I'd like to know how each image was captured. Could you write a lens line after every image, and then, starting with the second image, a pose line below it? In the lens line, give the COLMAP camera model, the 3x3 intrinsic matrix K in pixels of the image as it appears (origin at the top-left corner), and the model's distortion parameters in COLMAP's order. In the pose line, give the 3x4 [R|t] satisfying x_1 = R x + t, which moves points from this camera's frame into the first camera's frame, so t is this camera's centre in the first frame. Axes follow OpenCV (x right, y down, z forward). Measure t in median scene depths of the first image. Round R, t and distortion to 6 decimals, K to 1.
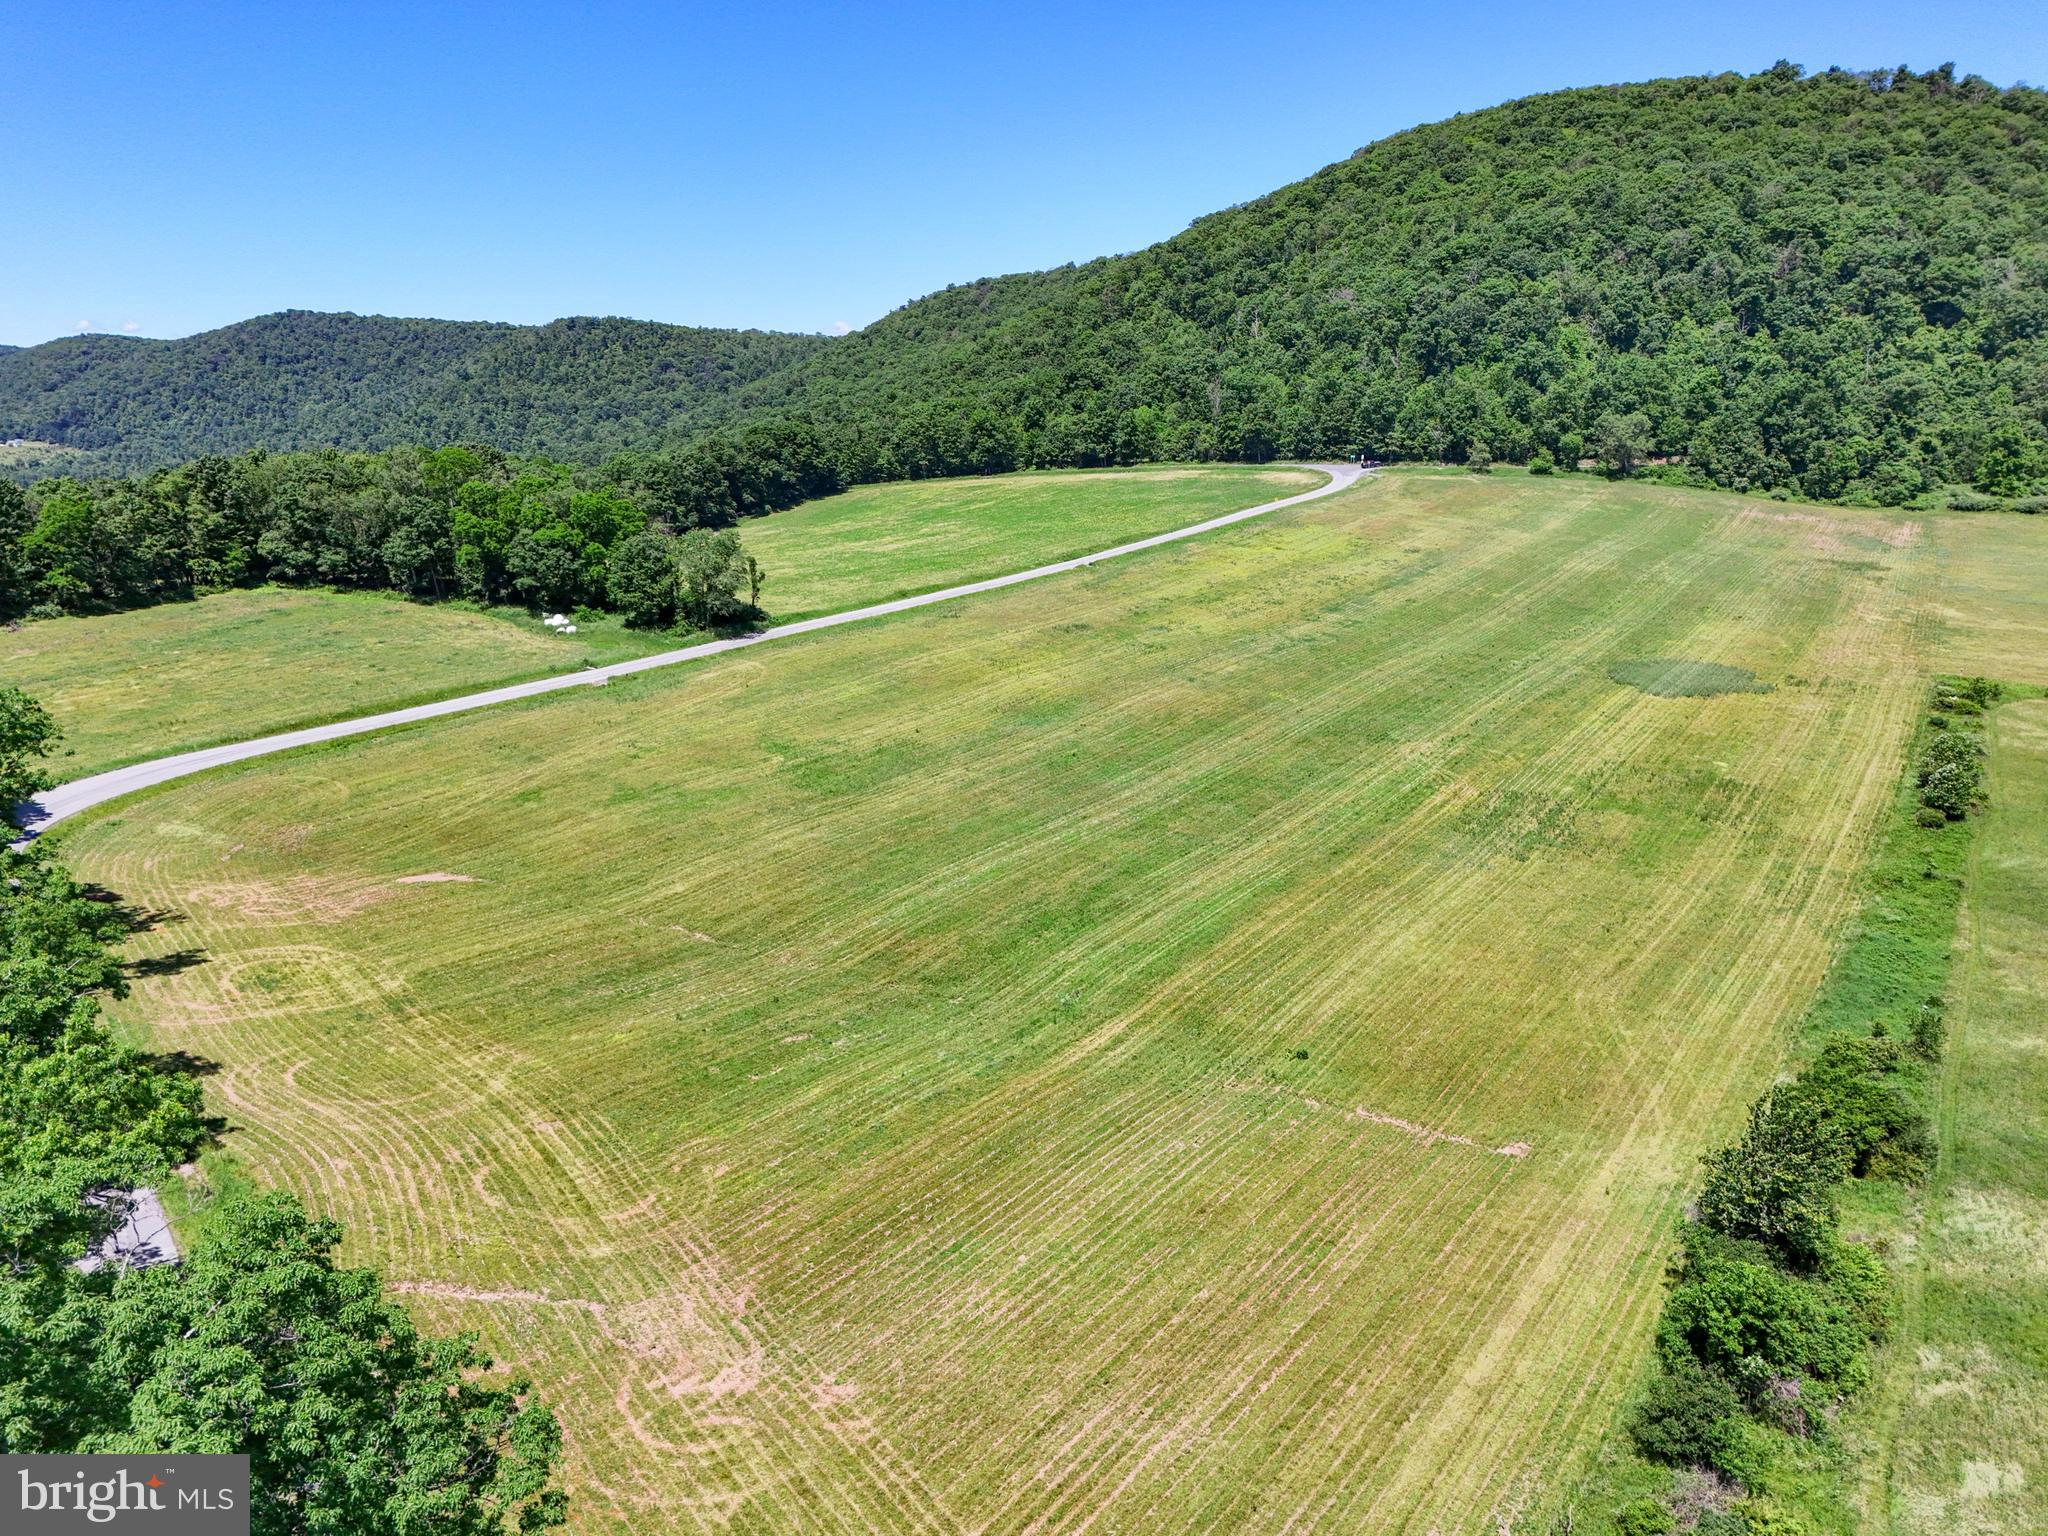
lens RADIAL K [[1506.0, 0, 1025.4], [0, 1506.0, 767.6], [0, 0, 1]] dist [0.086878, -0.083137]
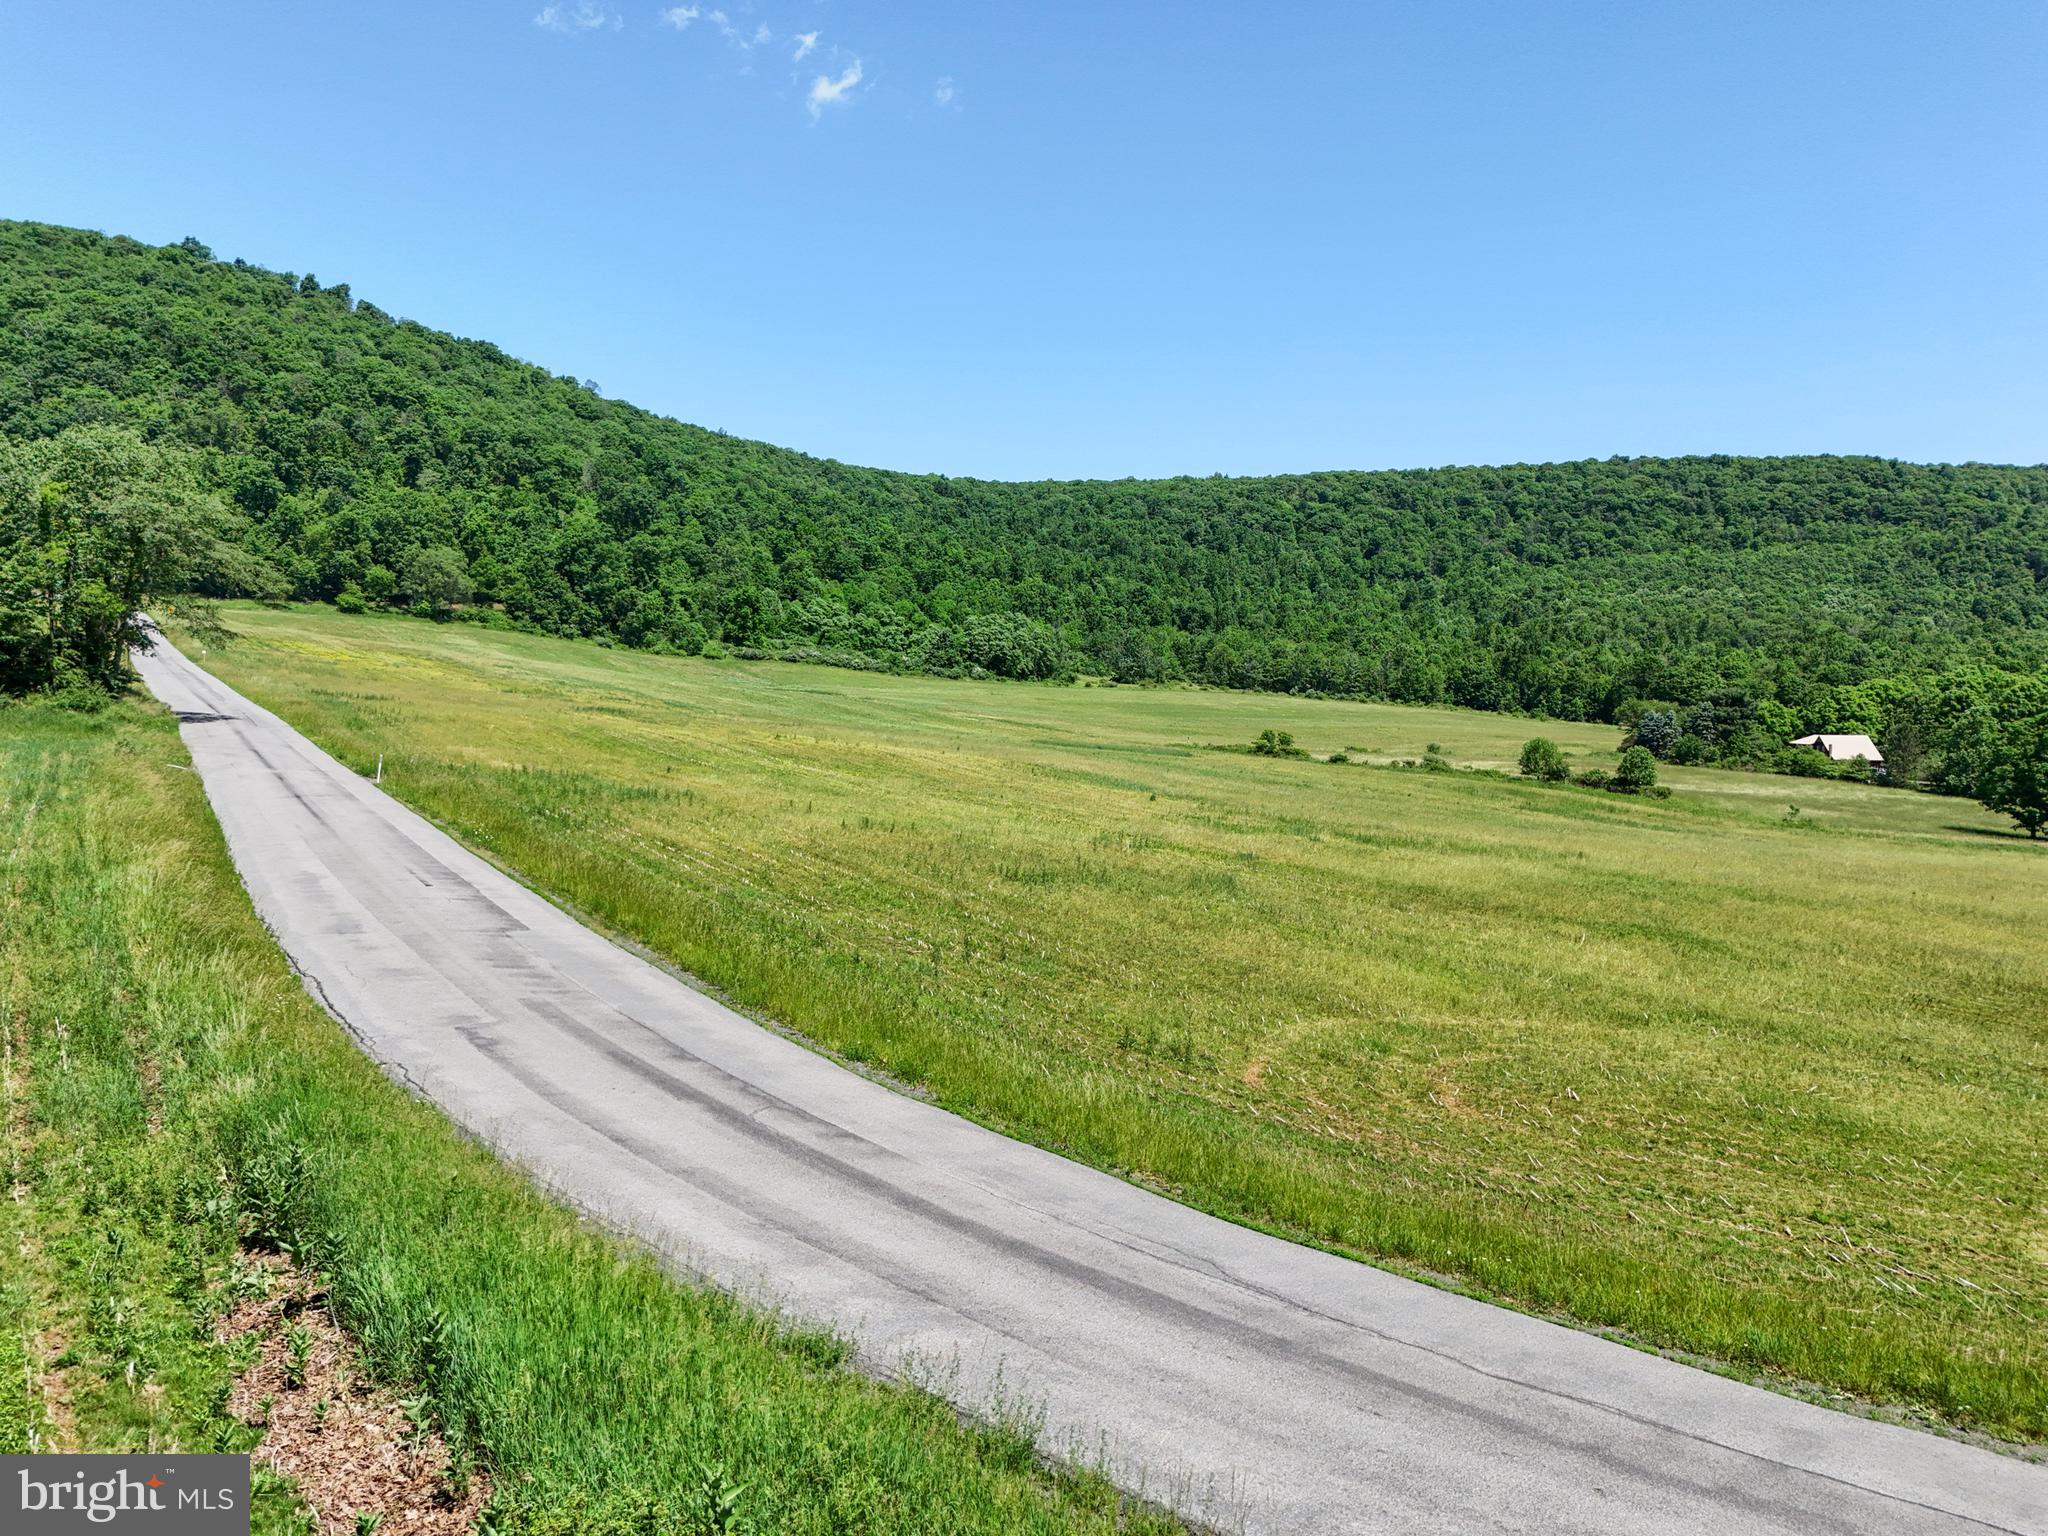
lens RADIAL K [[1506.0, 0, 1023.6], [0, 1506.0, 767.8], [0, 0, 1]] dist [0.086878, -0.083137]
pose [[0.447270, -0.046250, 0.893202, -0.196632], [0.188375, 0.981132, -0.043526, -0.007175], [-0.874336, 0.187725, 0.447543, 0.283904]]
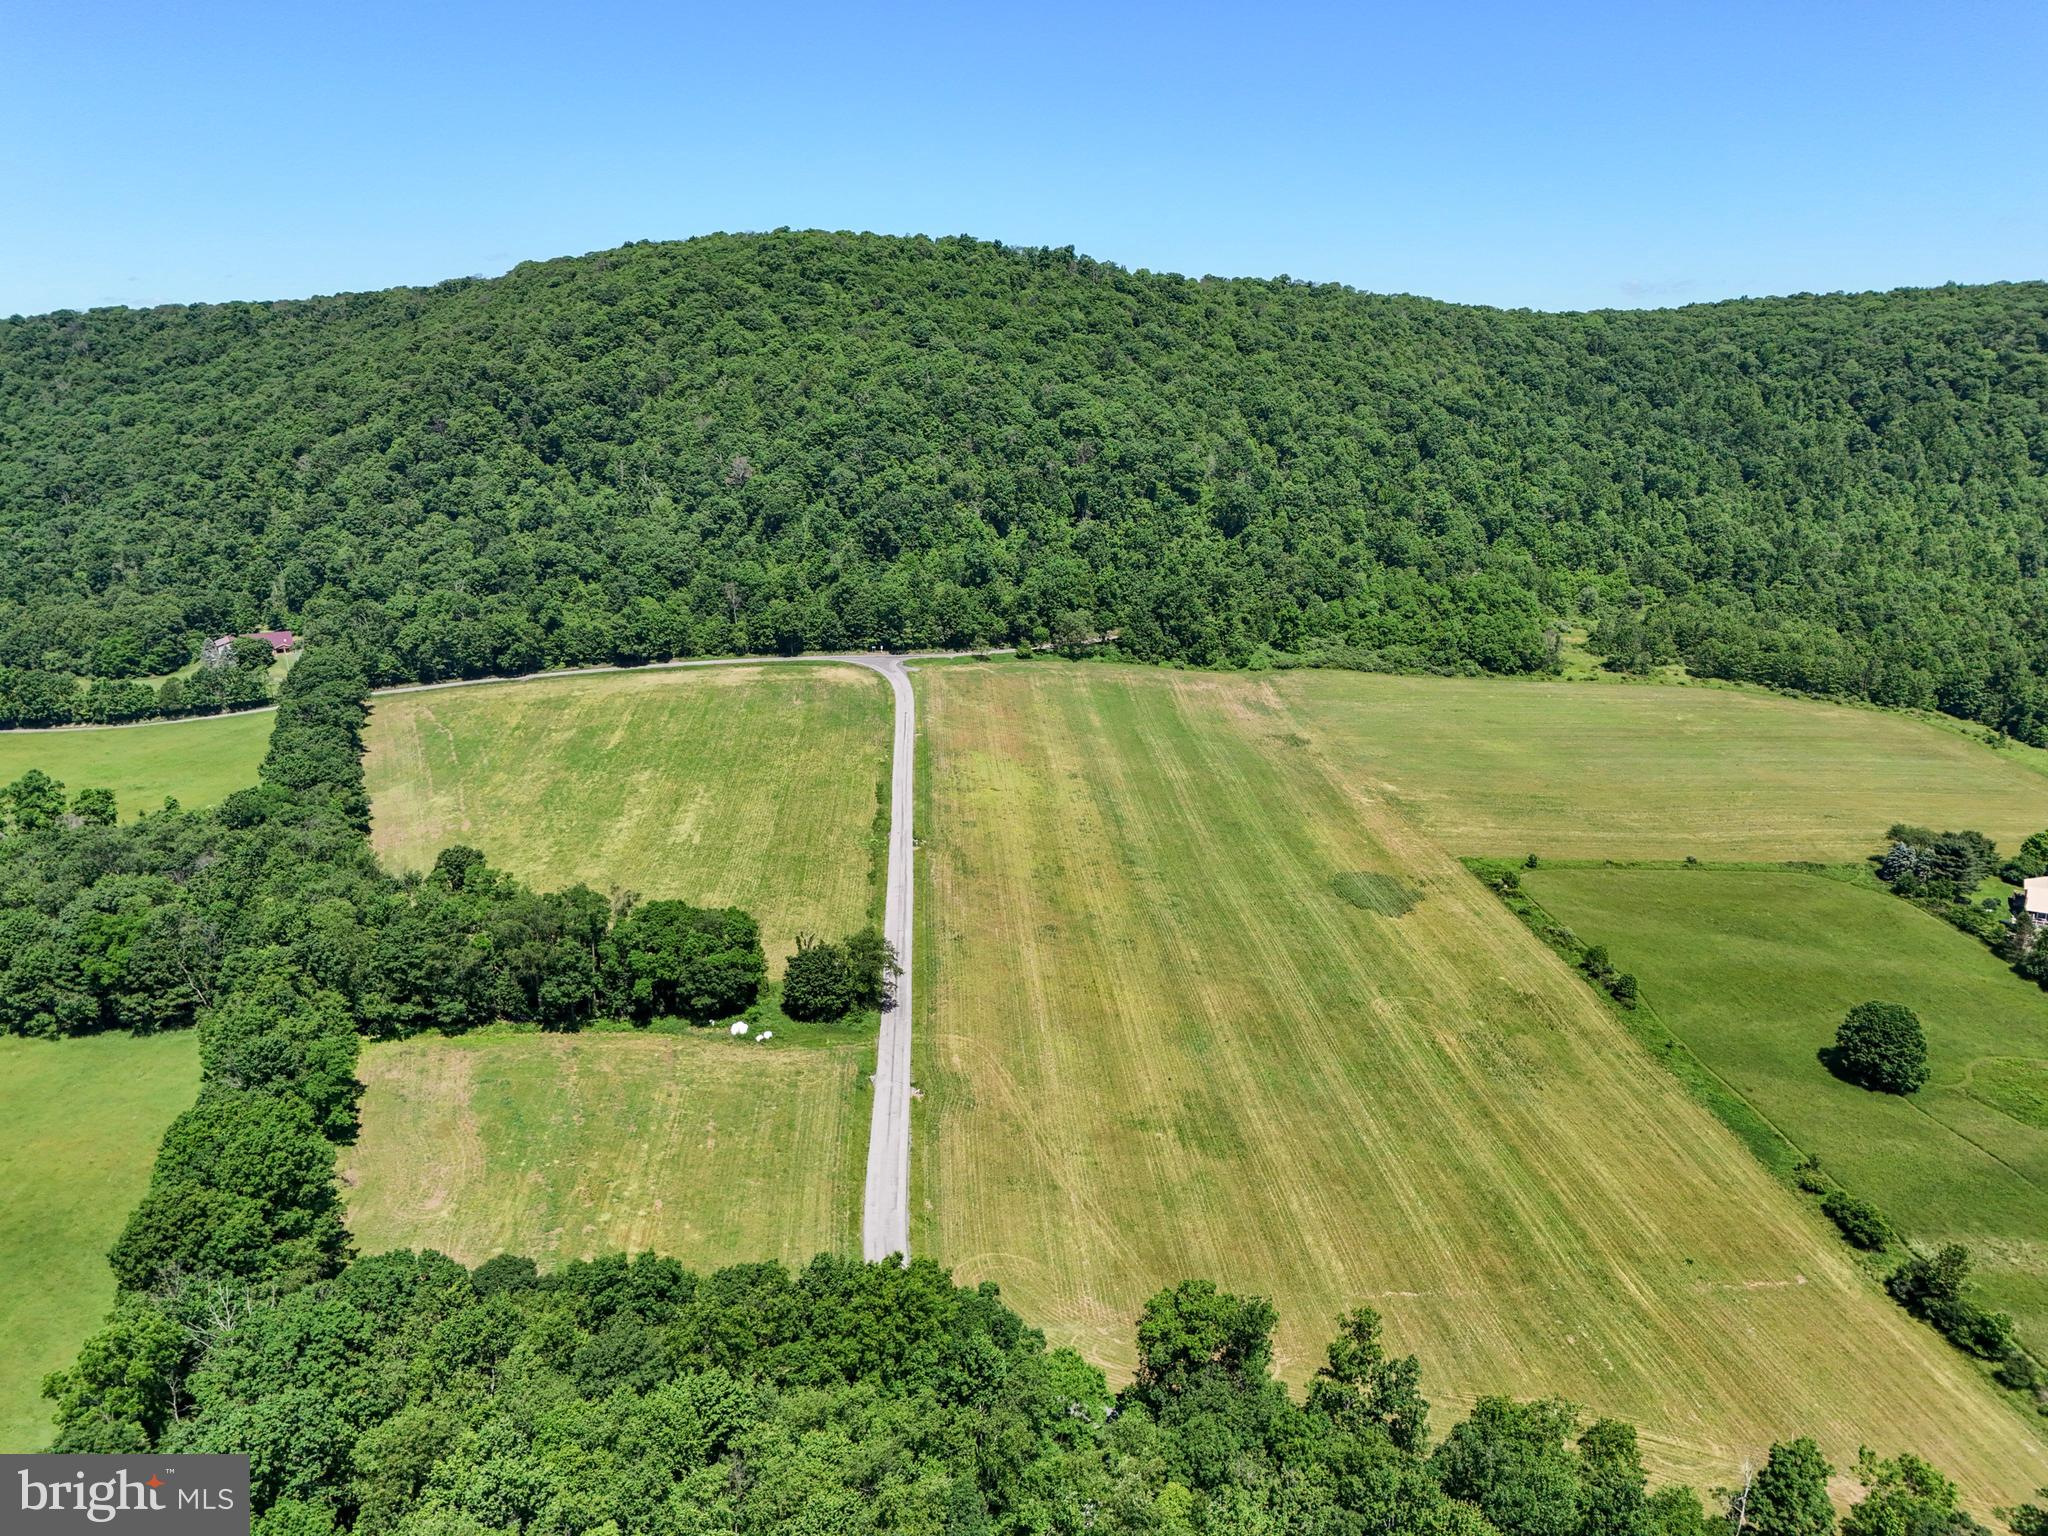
lens RADIAL K [[1506.0, 0, 1023.3], [0, 1506.0, 758.7], [0, 0, 1]] dist [0.086878, -0.083137]
pose [[0.808041, -0.144849, 0.571041, -0.352216], [0.132141, 0.989167, 0.063926, -0.159981], [-0.574115, 0.023803, 0.818428, -0.053045]]
